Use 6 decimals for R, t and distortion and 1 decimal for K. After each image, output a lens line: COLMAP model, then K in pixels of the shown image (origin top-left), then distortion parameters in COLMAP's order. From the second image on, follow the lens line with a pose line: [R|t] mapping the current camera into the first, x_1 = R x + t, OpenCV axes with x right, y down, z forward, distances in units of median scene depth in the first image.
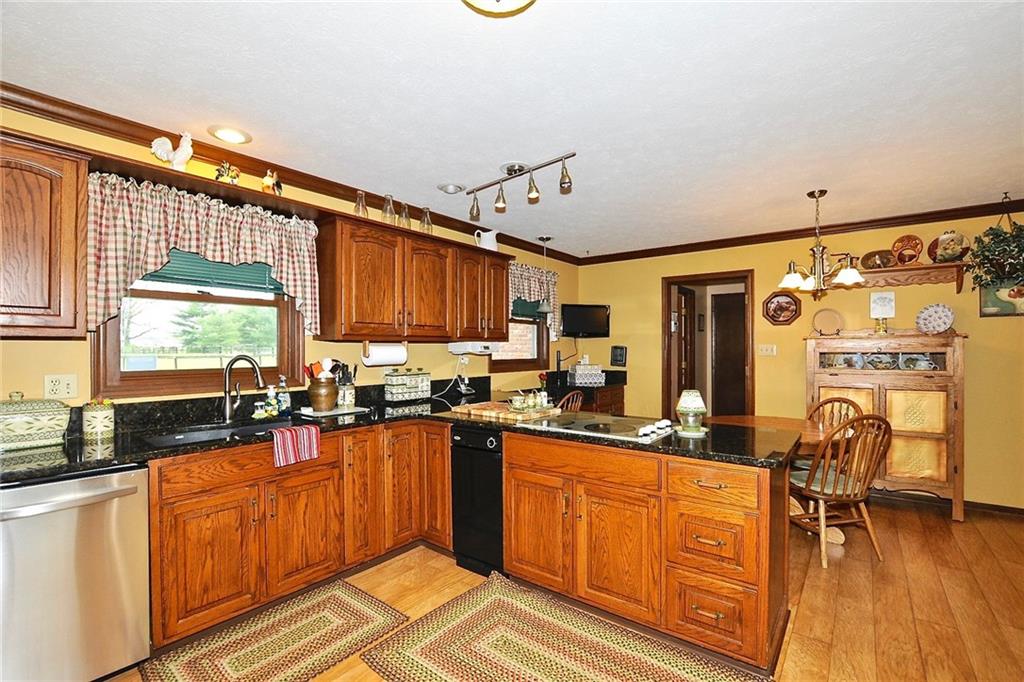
lens RADIAL K [[452.1, 0, 517.4], [0, 452.1, 348.2], [0, 0, 1]] dist [-0.034330, 0.005991]
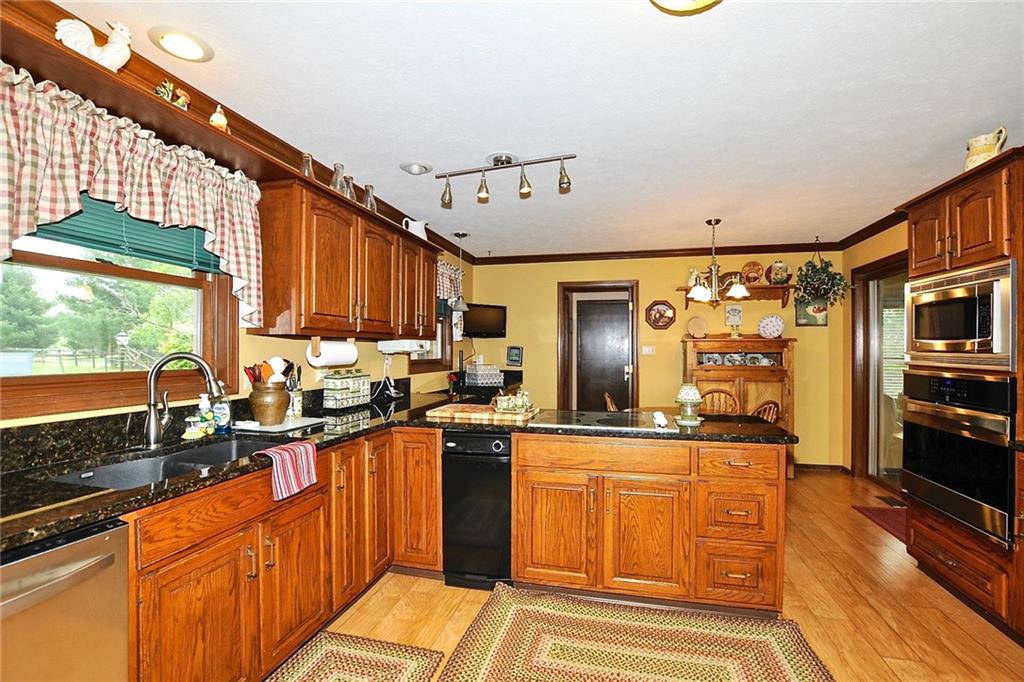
lens RADIAL K [[452.1, 0, 516.7], [0, 452.1, 348.4], [0, 0, 1]] dist [-0.034330, 0.005991]
pose [[0.913881, 0.005762, 0.405941, -0.385682], [-0.004446, 0.999981, -0.004184, 0.008800], [-0.405958, 0.002019, 0.913890, 0.117109]]
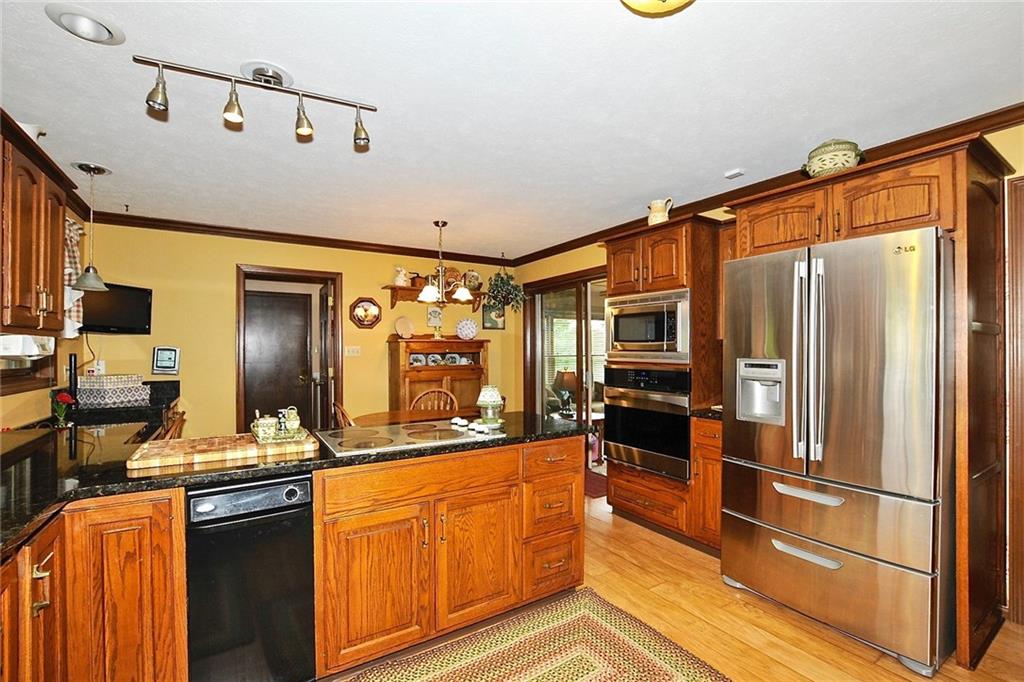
lens RADIAL K [[452.1, 0, 517.5], [0, 452.1, 347.8], [0, 0, 1]] dist [-0.034330, 0.005991]
pose [[0.338595, 0.005686, 0.940915, -0.520766], [0.003370, 0.999968, -0.007256, 0.007553], [-0.940926, 0.005628, 0.338565, 0.460722]]
